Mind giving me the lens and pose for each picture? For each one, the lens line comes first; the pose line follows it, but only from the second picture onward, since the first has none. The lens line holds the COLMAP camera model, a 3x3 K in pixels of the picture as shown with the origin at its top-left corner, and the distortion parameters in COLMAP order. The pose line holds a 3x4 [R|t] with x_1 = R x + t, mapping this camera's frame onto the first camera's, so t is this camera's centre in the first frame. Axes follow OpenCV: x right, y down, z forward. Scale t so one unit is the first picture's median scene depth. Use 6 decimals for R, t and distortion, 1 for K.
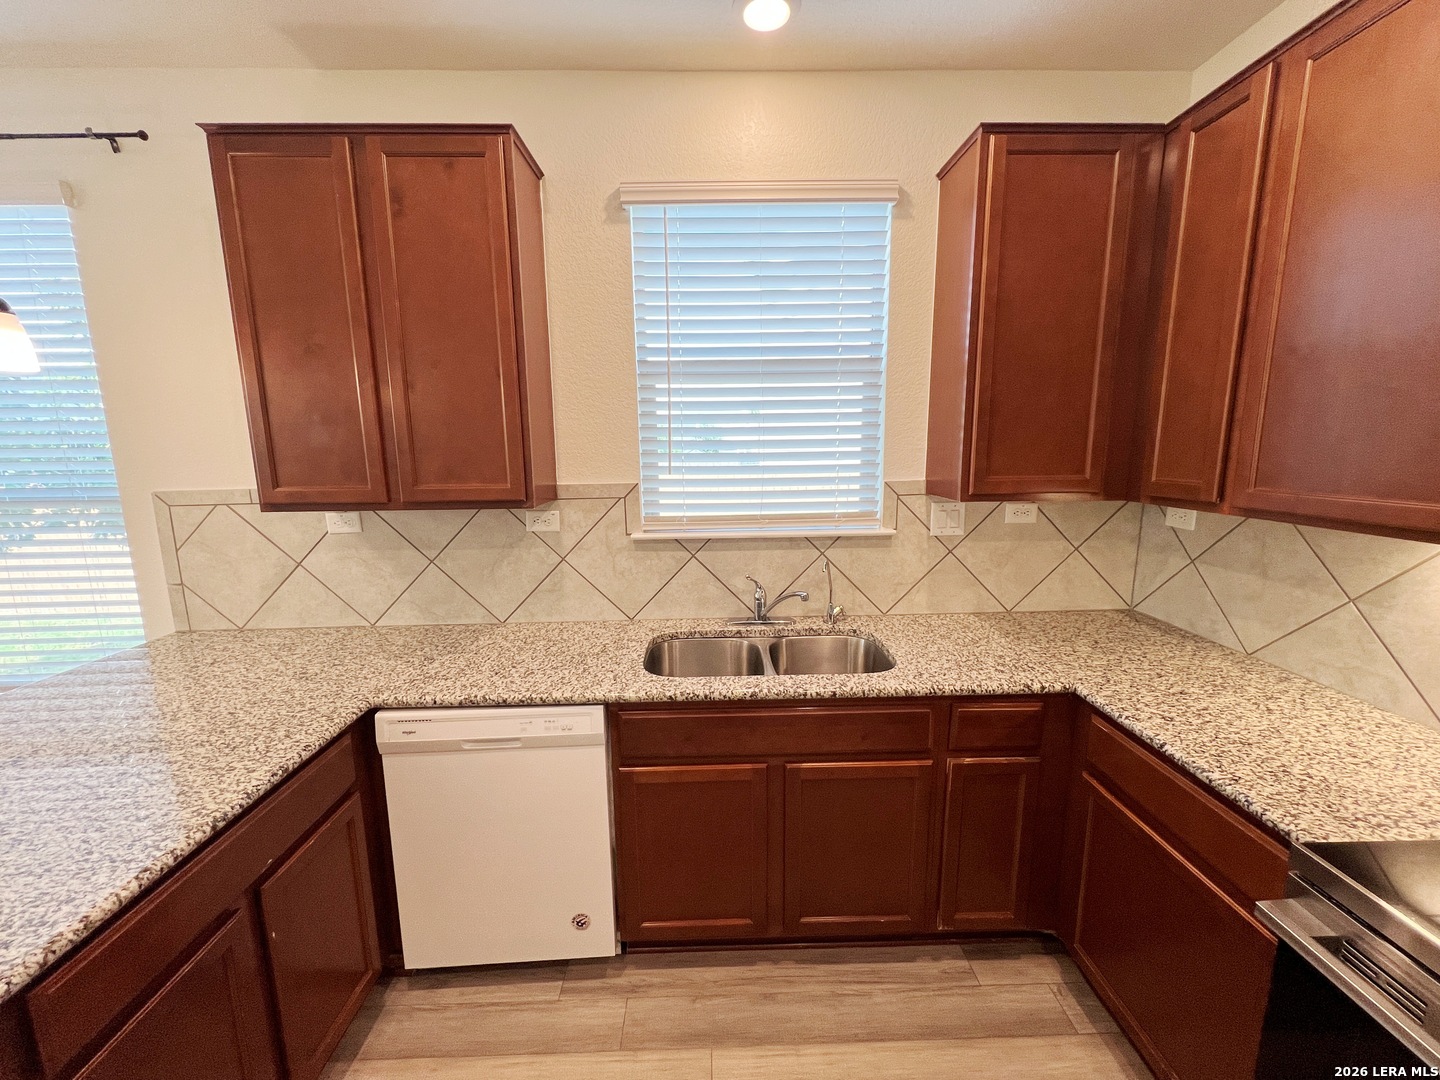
lens RADIAL K [[577.2, 0, 720.0], [0, 577.2, 540.0], [0, 0, 1]] dist [-0.001684, 0.000227]
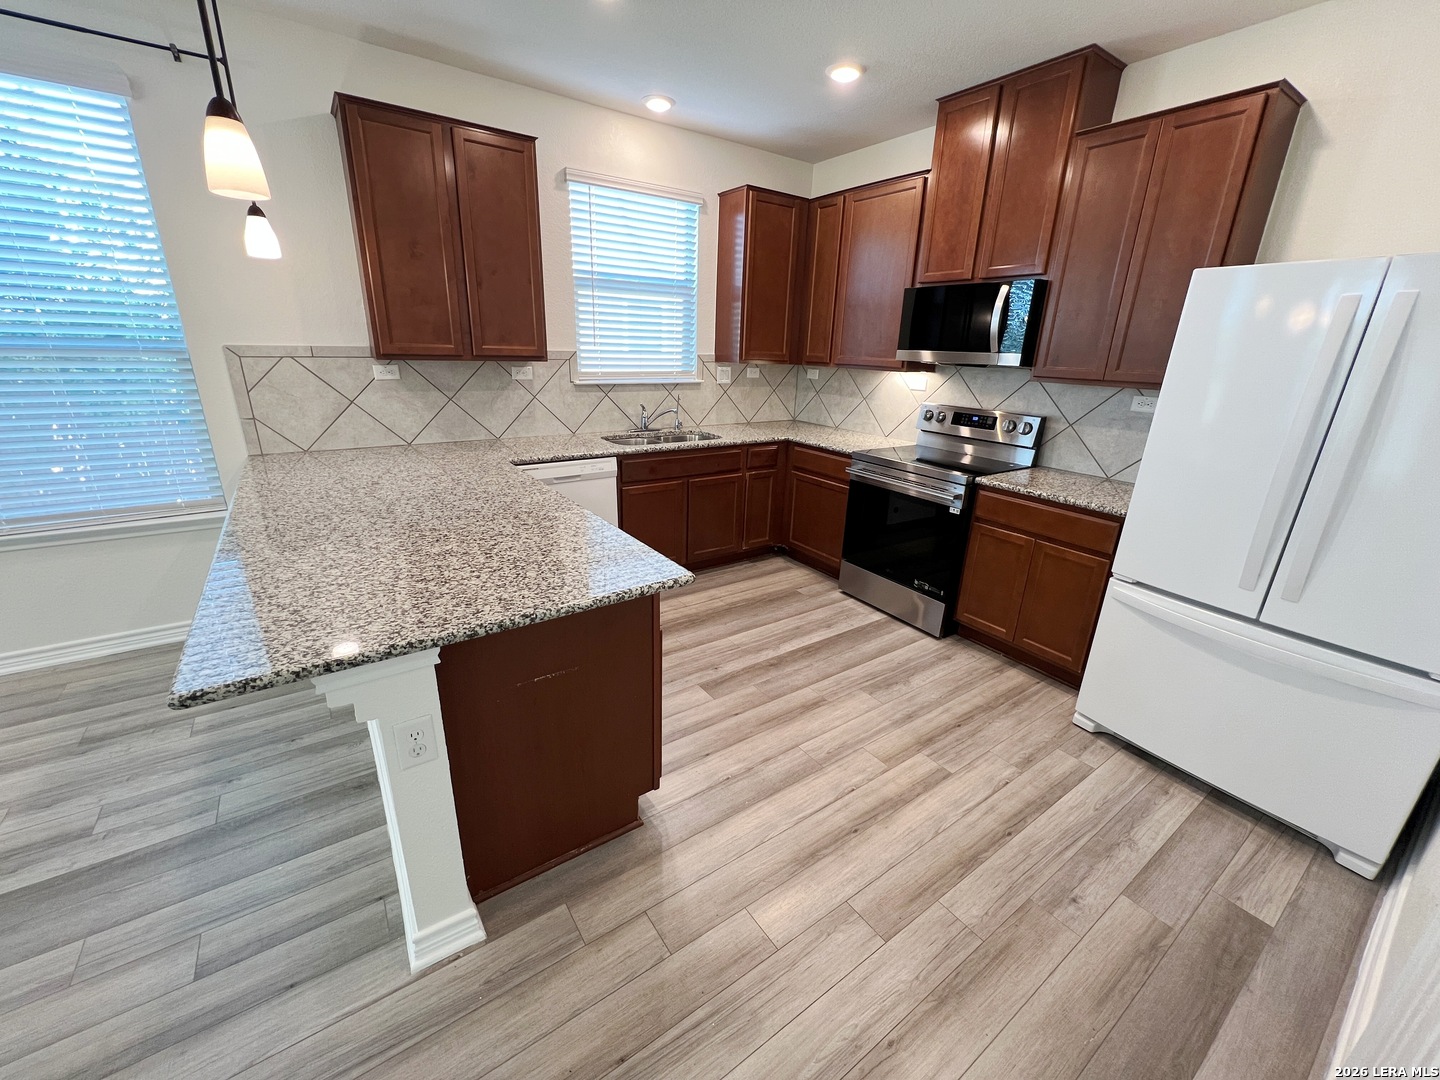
lens RADIAL K [[576.3, 0, 719.4], [0, 576.3, 539.5], [0, 0, 1]] dist [-0.001079, -0.000182]
pose [[0.833289, -0.141438, 0.534438, -0.917606], [0.049841, 0.982002, 0.182175, 0.189991], [-0.550586, -0.125168, 0.825341, -0.853567]]
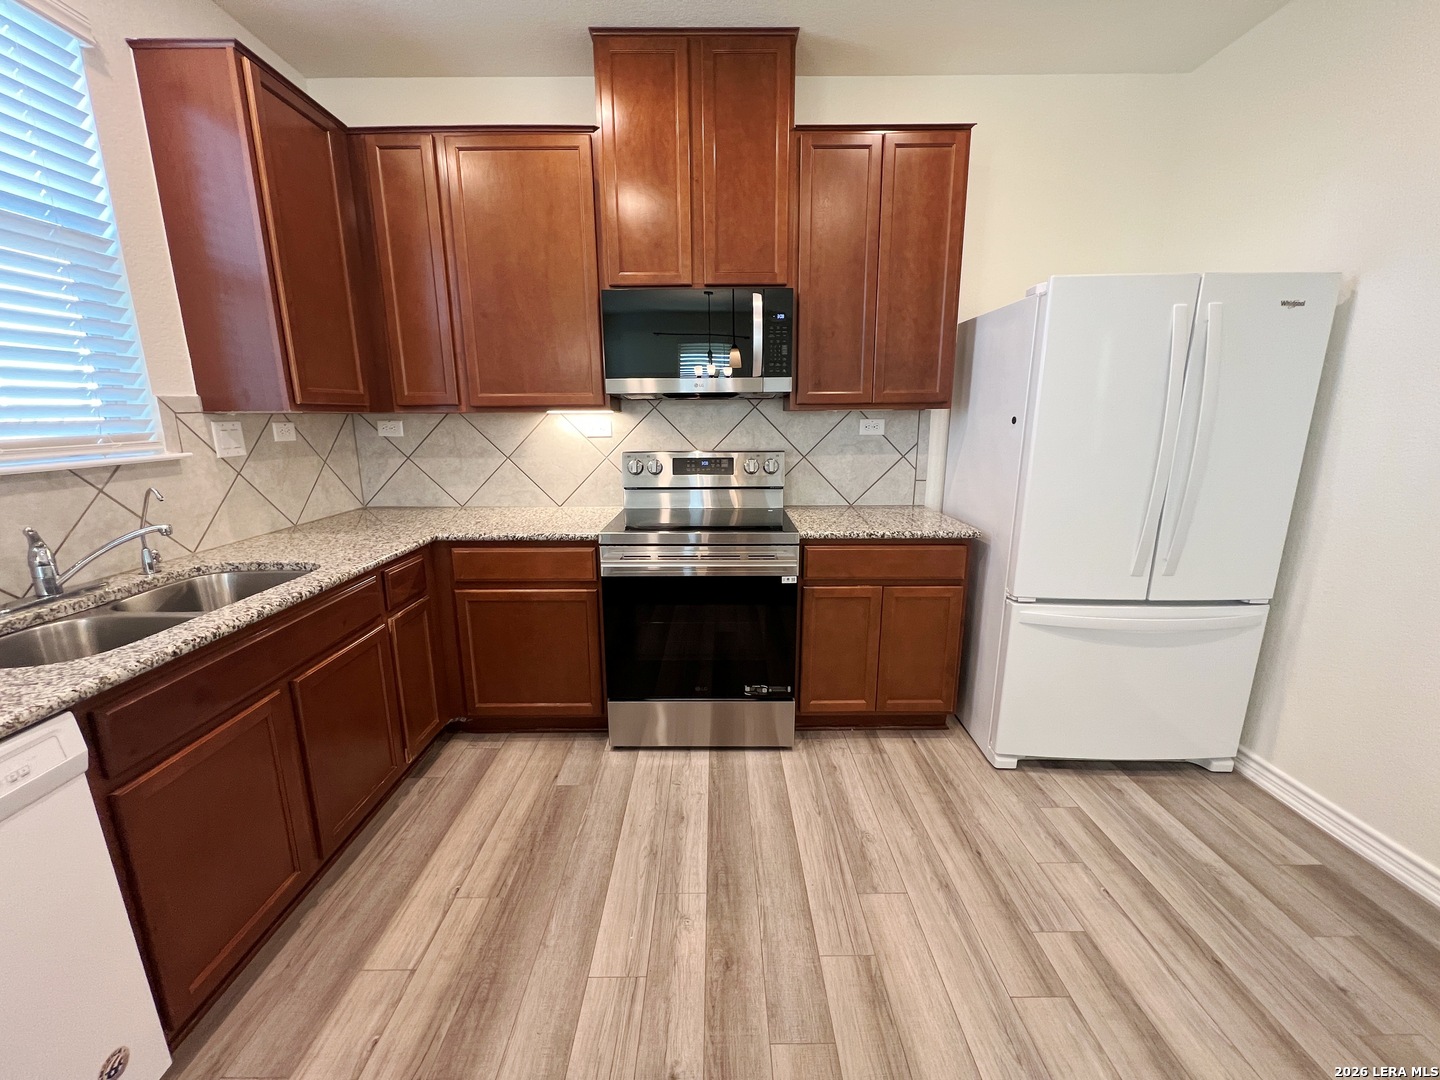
lens RADIAL K [[577.2, 0, 720.0], [0, 577.2, 540.0], [0, 0, 1]] dist [-0.001684, 0.000227]
pose [[0.018614, -0.203705, 0.978855, -0.667919], [0.170967, 0.965254, 0.197623, 0.089702], [-0.985101, 0.163674, 0.052794, 0.204683]]
